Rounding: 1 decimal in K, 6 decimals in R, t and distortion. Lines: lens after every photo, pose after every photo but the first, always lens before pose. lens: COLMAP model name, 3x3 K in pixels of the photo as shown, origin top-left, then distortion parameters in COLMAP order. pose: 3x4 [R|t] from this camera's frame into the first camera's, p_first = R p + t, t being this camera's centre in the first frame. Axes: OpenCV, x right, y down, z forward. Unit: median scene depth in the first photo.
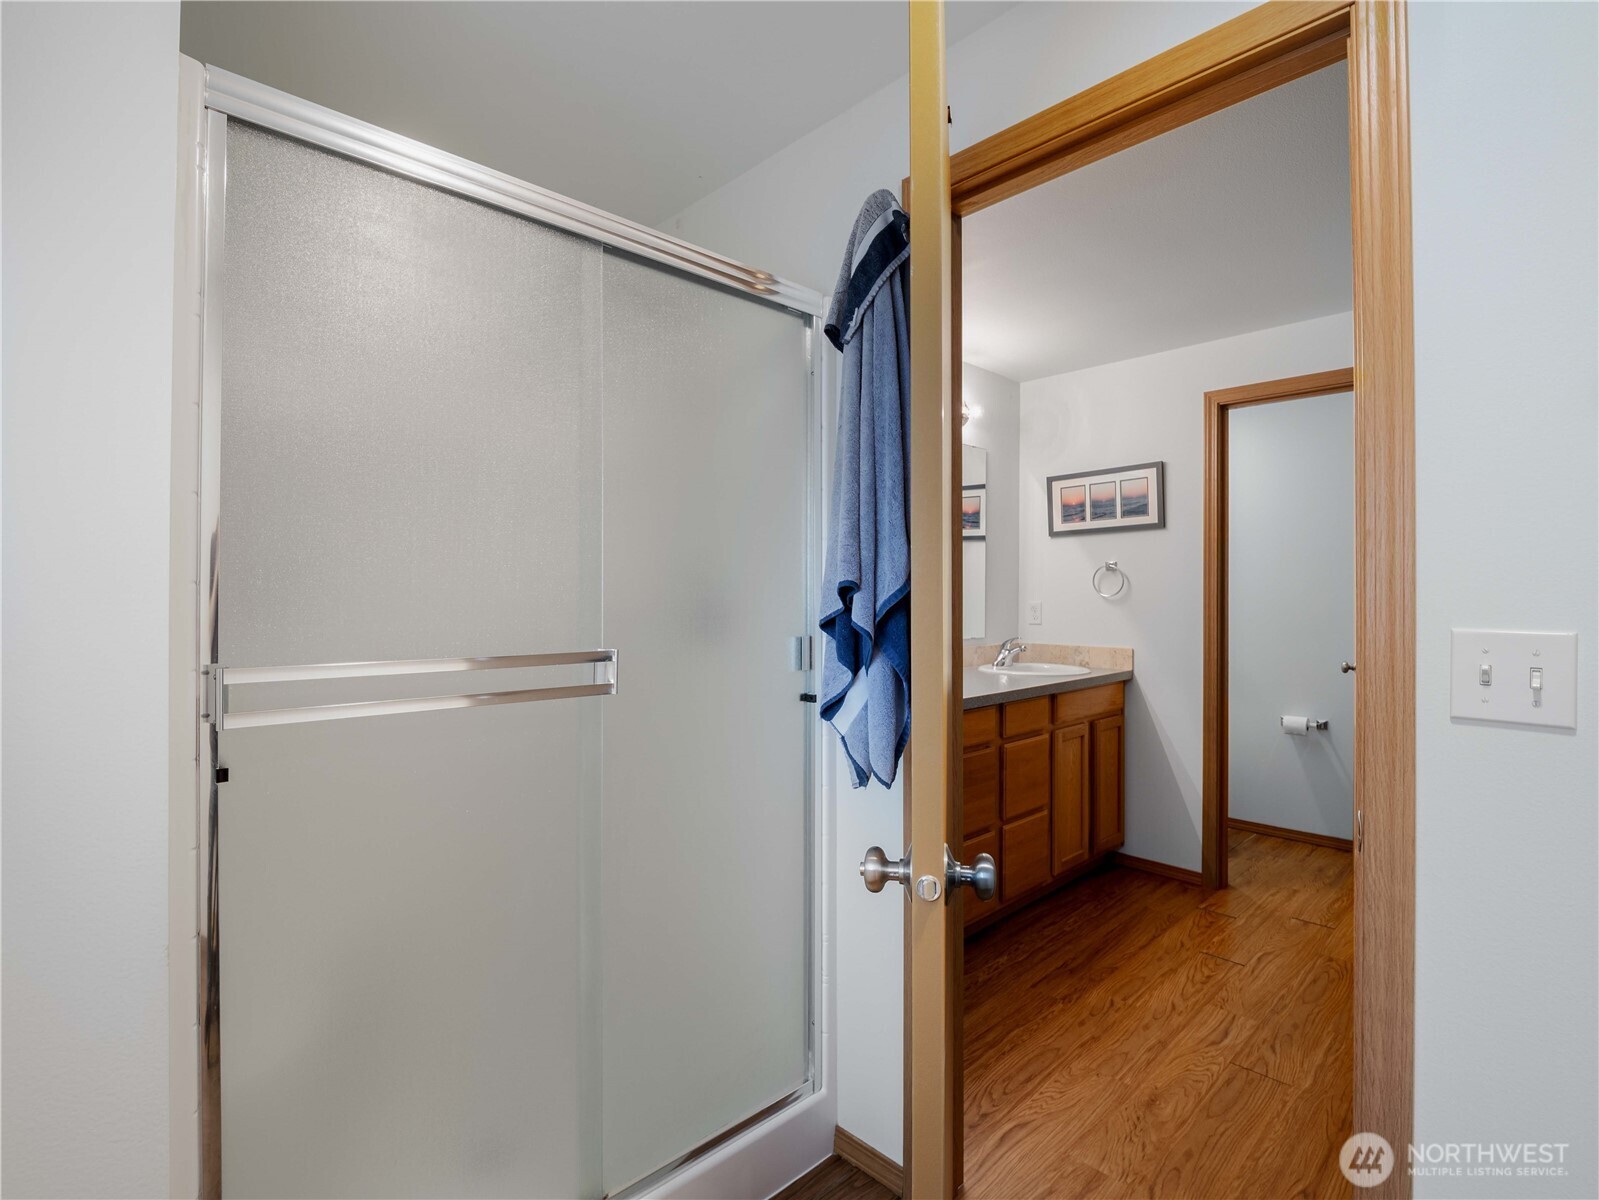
lens RADIAL K [[765.7, 0, 800.0], [0, 765.7, 596.7], [0, 0, 1]] dist [-0.017250, -0.000638]
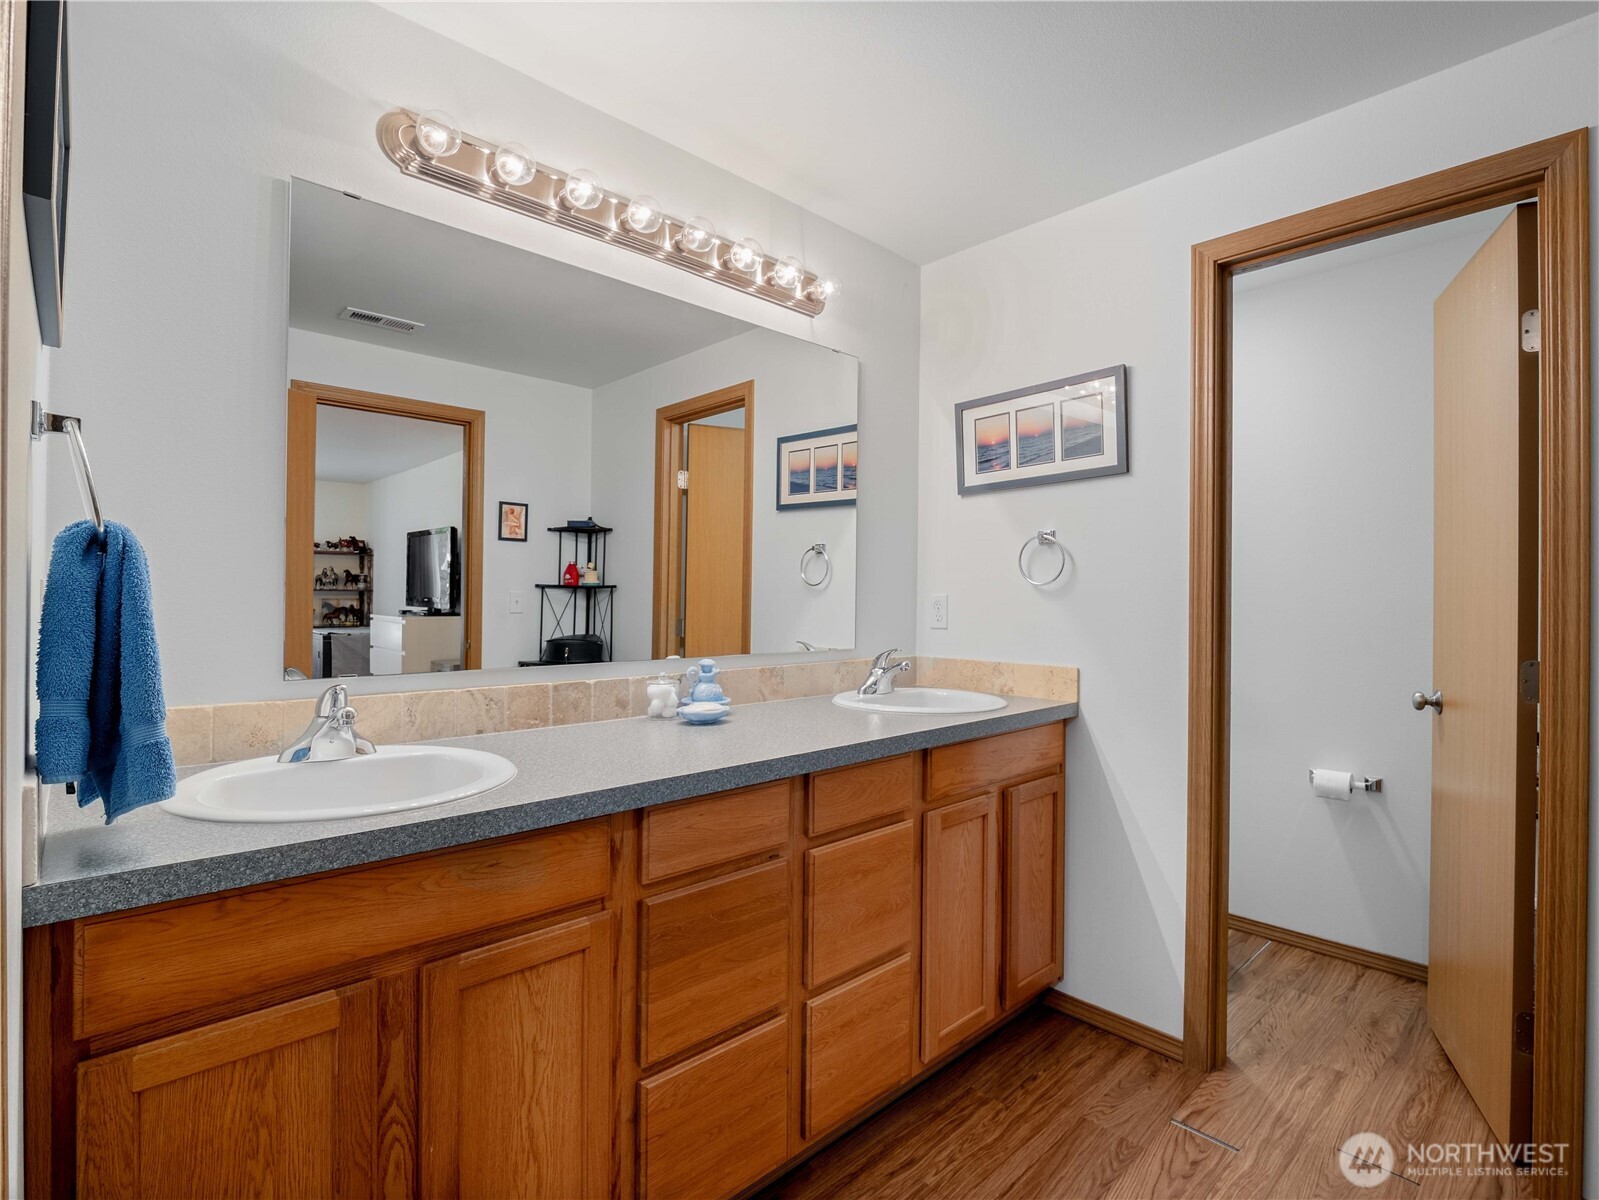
lens RADIAL K [[775.8, 0, 799.5], [0, 775.8, 600.0], [0, 0, 1]] dist [-0.019106, 0.000475]
pose [[0.999972, 0.006874, -0.002851, 0.210763], [-0.006877, 0.999976, -0.001052, 0.014318], [0.002844, 0.001072, 0.999995, 0.367925]]
